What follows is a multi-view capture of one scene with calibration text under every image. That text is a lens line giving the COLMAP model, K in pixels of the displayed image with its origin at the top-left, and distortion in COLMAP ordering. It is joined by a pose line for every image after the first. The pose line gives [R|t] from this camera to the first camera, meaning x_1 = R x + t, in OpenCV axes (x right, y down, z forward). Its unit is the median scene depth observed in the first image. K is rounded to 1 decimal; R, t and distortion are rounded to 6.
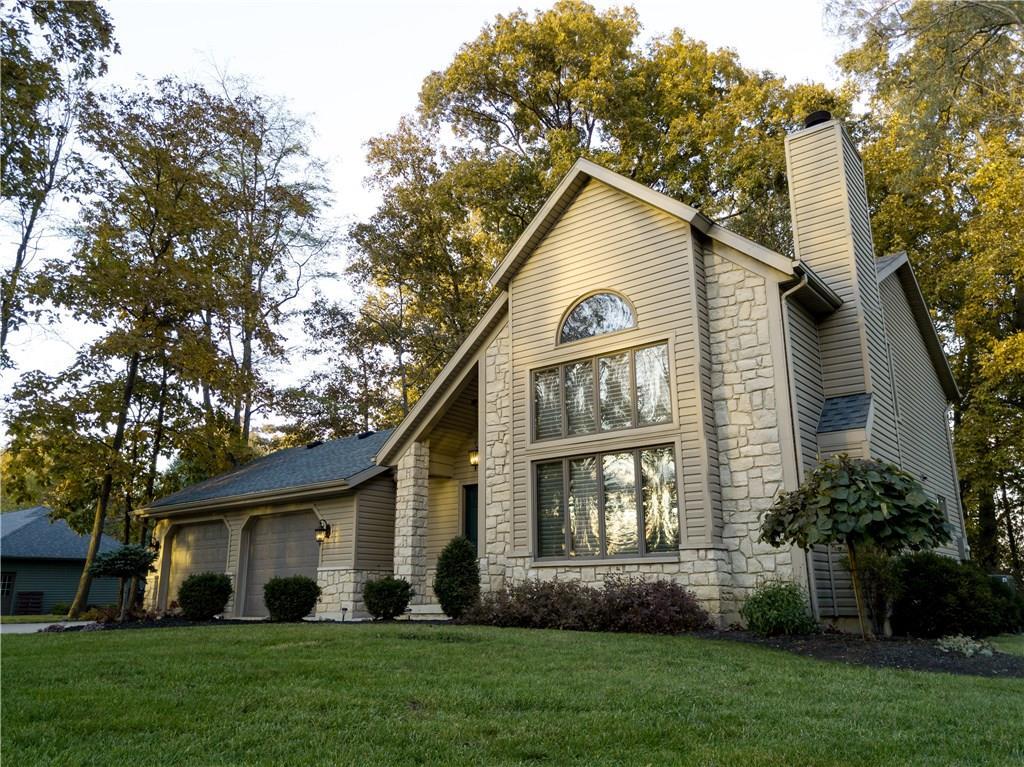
lens RADIAL K [[777.5, 0, 512.0], [0, 777.5, 383.5], [0, 0, 1]] dist [0.002183, -0.002628]
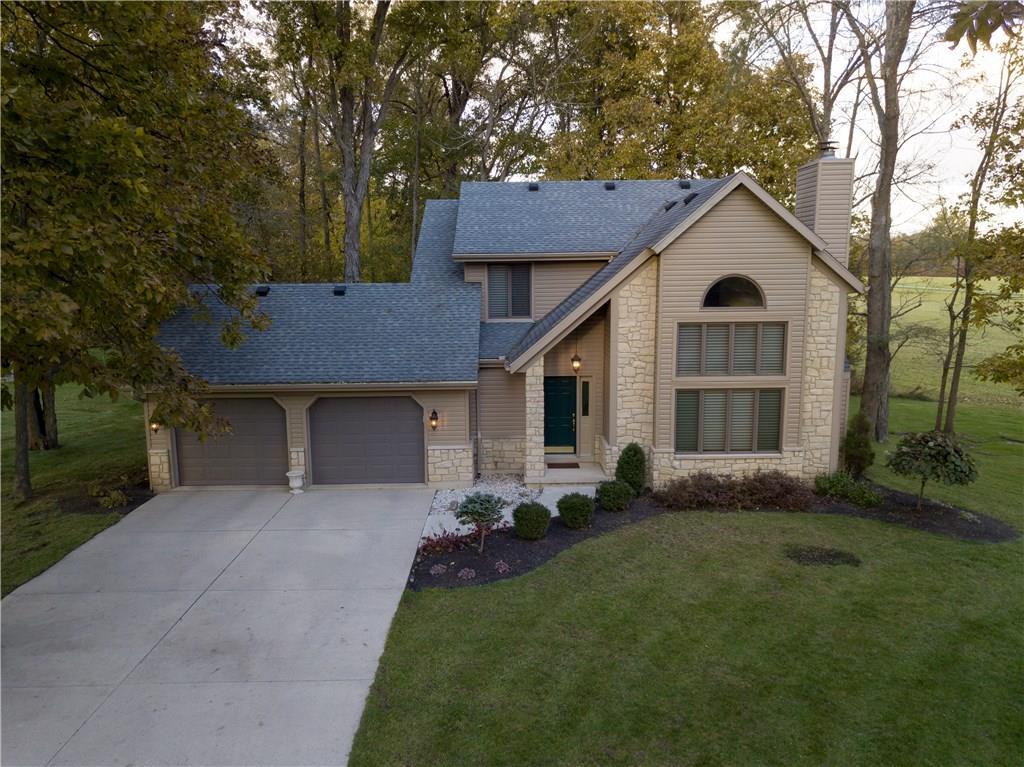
lens RADIAL K [[777.5, 0, 512.0], [0, 777.5, 383.5], [0, 0, 1]] dist [0.002183, -0.002628]
pose [[0.797391, -0.093974, 0.596101, -1.147473], [-0.156037, 0.922101, 0.354095, -0.398123], [-0.582941, -0.375365, 0.720612, 0.146146]]
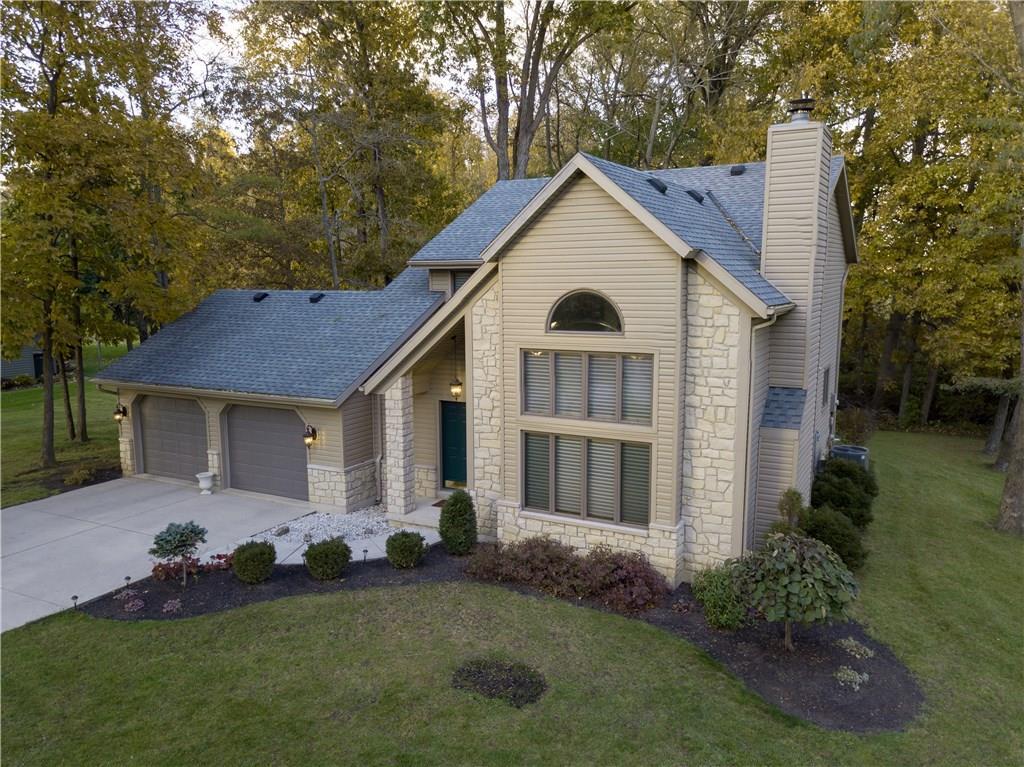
lens RADIAL K [[782.6, 0, 512.0], [0, 782.6, 383.5], [0, 0, 1]] dist [0.009464, -0.001636]
pose [[0.987357, -0.023848, 0.156708, -0.181287], [-0.041210, 0.916006, 0.399043, -0.458470], [-0.153062, -0.400456, 0.903442, -0.031646]]
